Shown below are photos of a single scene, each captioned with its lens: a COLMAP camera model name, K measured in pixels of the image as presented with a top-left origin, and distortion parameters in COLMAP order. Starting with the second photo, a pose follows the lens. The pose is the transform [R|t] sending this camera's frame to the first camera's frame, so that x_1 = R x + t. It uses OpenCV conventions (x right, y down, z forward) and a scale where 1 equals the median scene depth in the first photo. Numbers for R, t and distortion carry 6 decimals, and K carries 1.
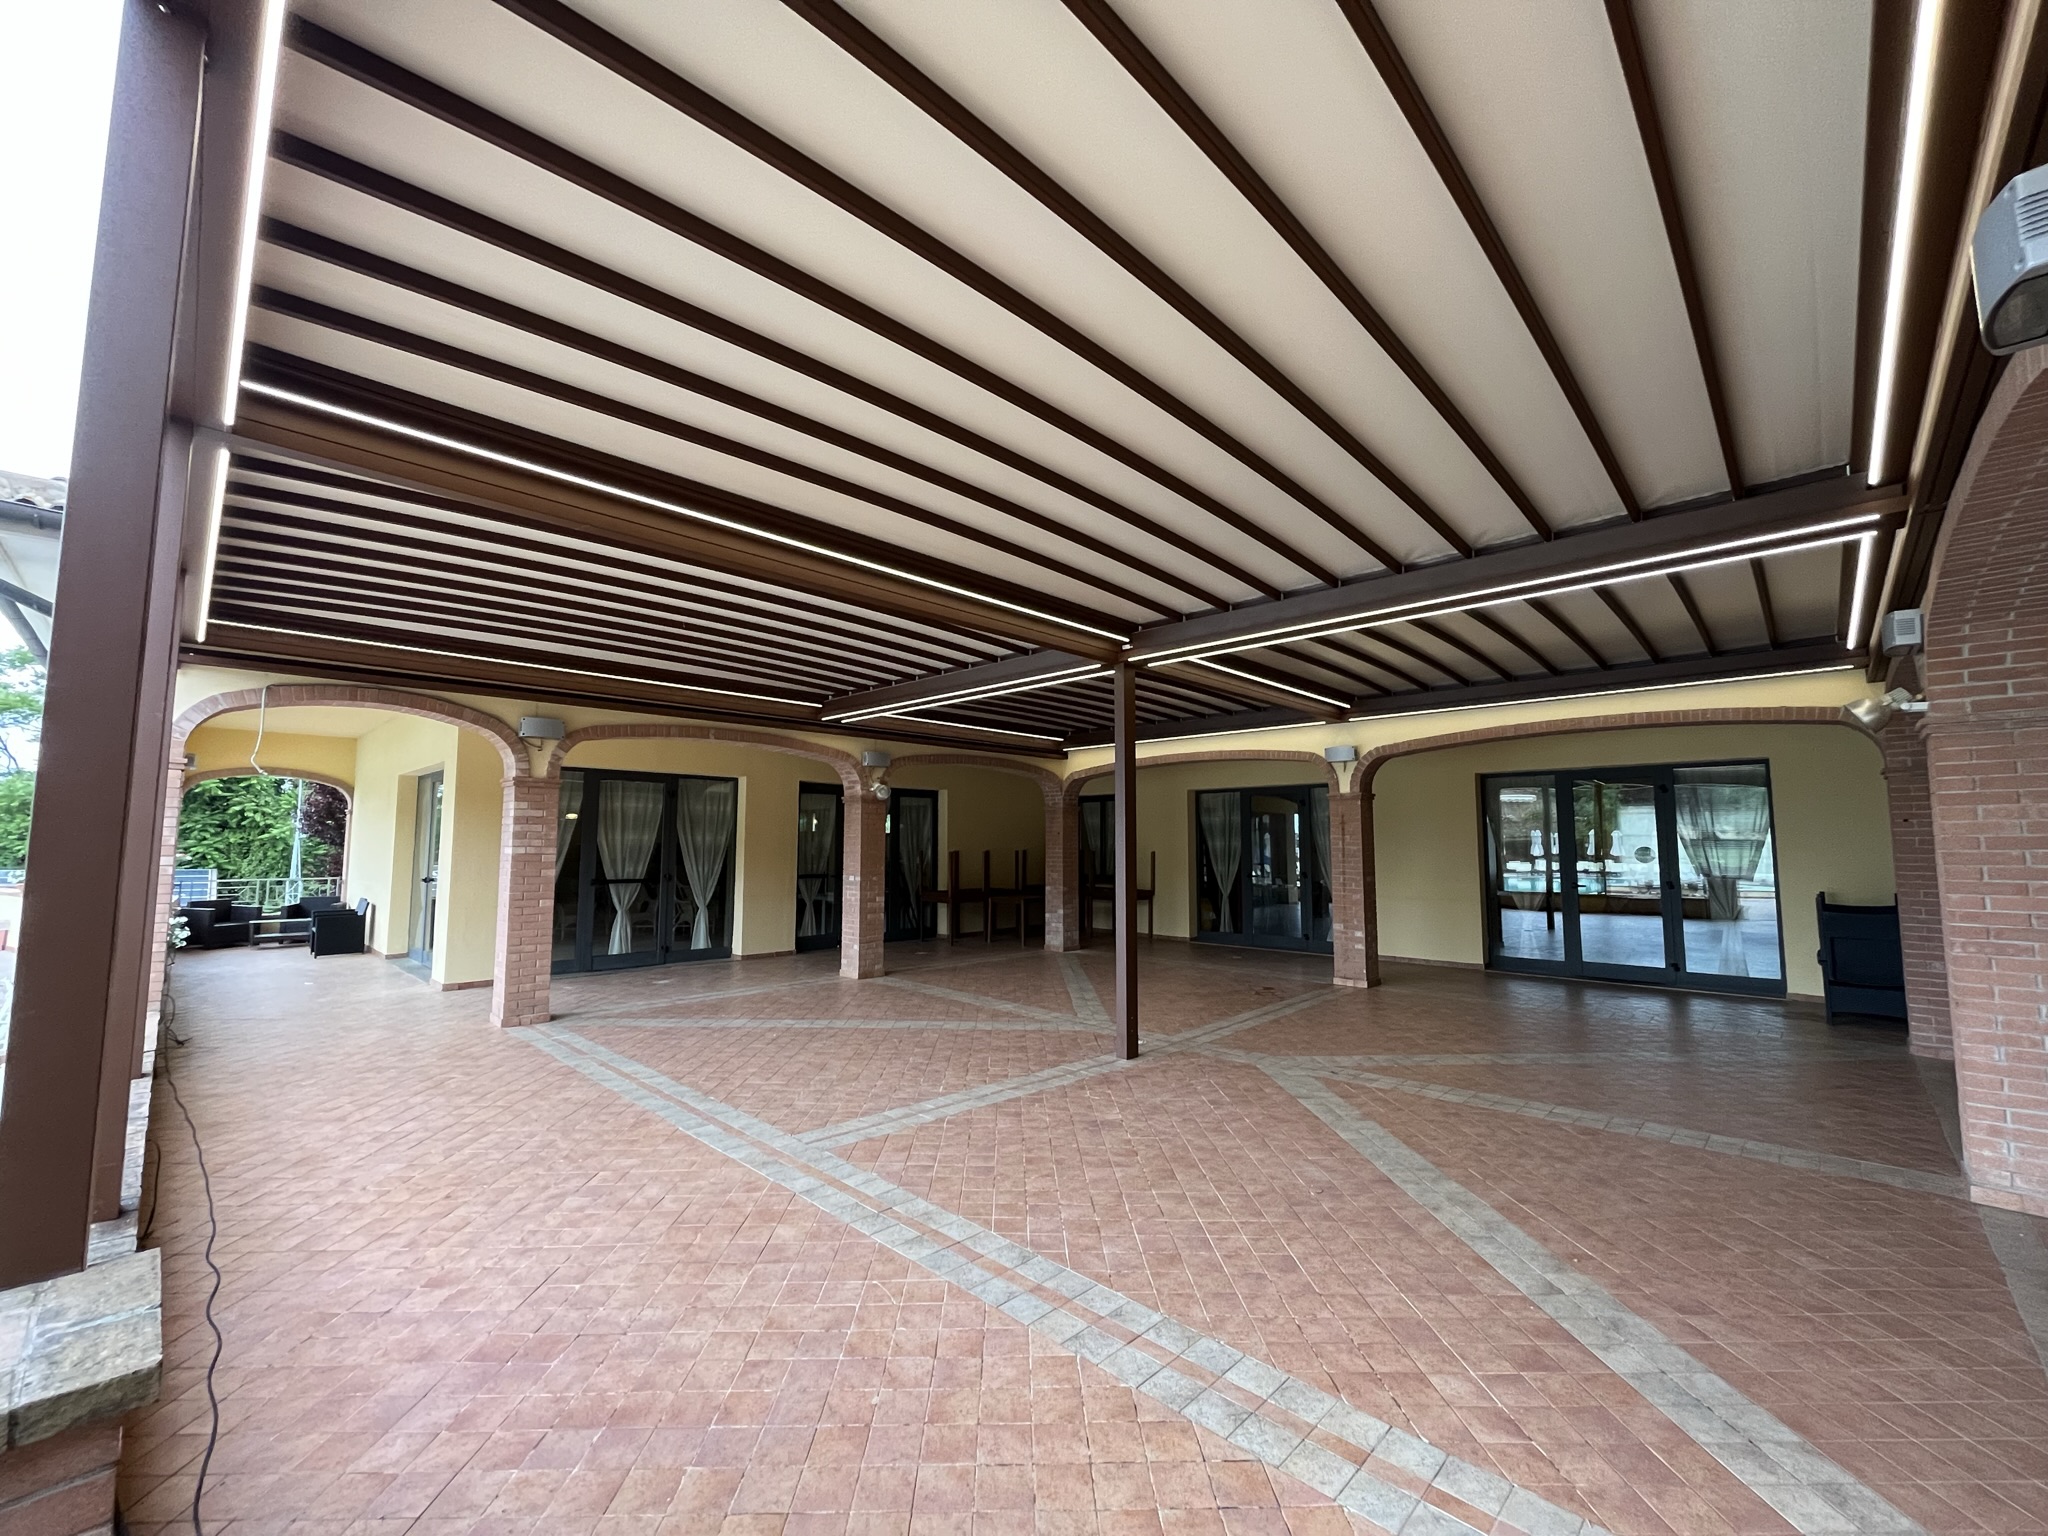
lens RADIAL K [[824.6, 0, 1016.4], [0, 824.6, 776.1], [0, 0, 1]] dist [-0.002970, -0.001027]
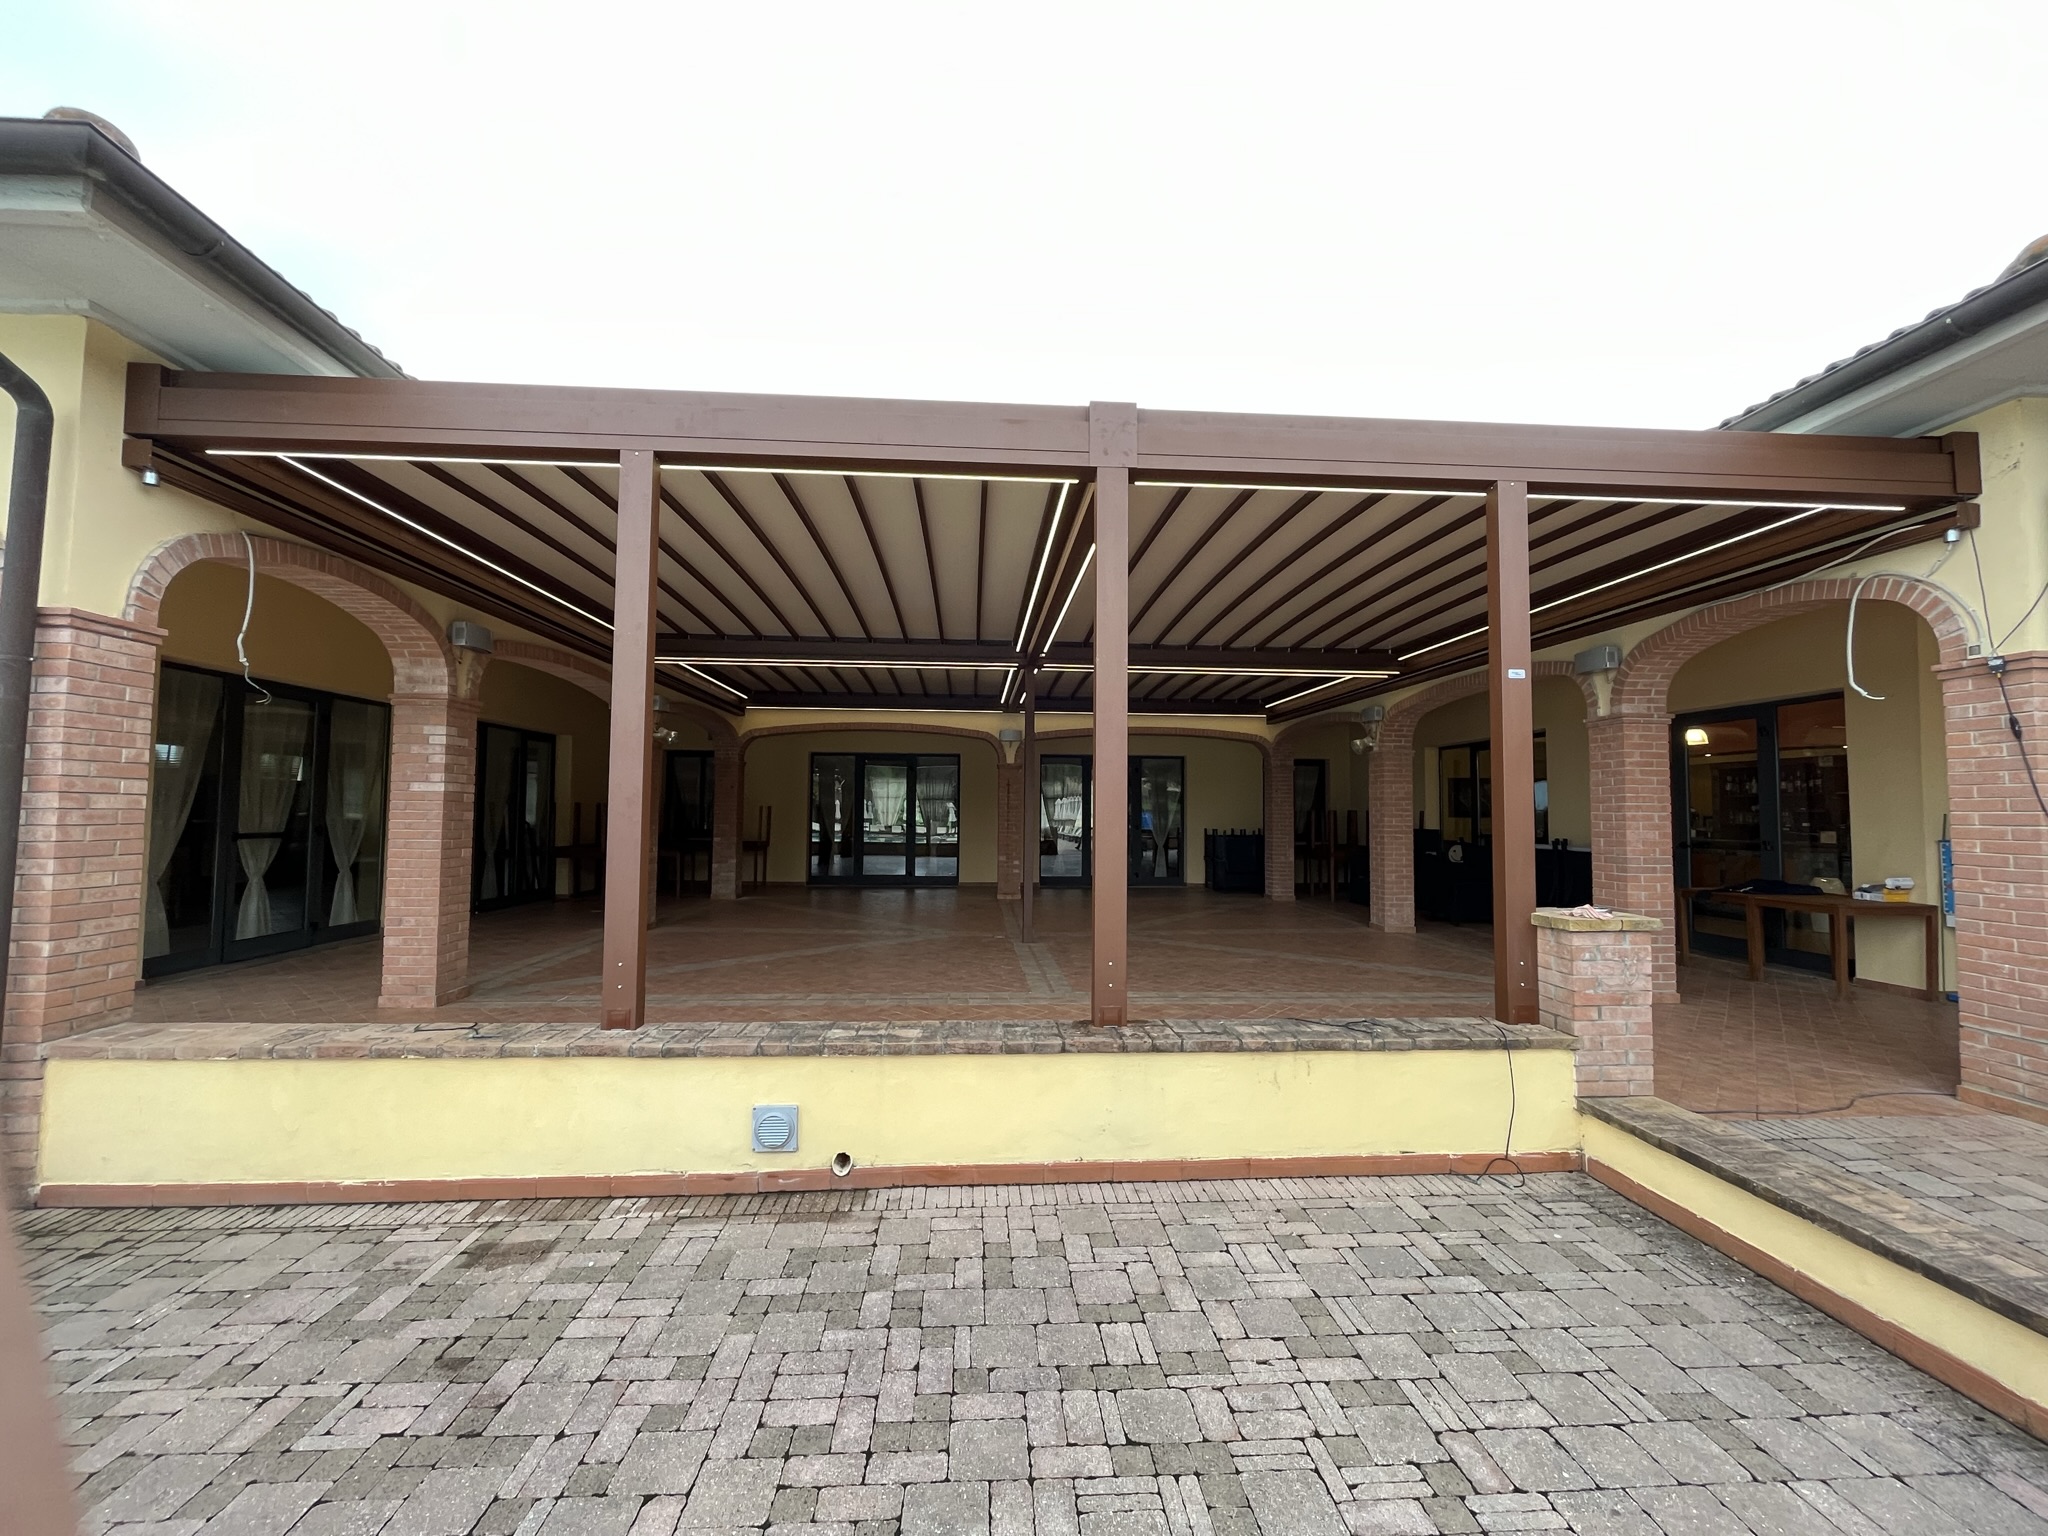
lens RADIAL K [[824.6, 0, 1016.4], [0, 824.6, 776.1], [0, 0, 1]] dist [-0.002970, -0.001027]
pose [[0.670532, 0.037652, 0.740925, -0.544160], [-0.069977, 0.997469, 0.012640, 0.020259], [-0.738573, -0.060323, 0.671469, 0.040582]]
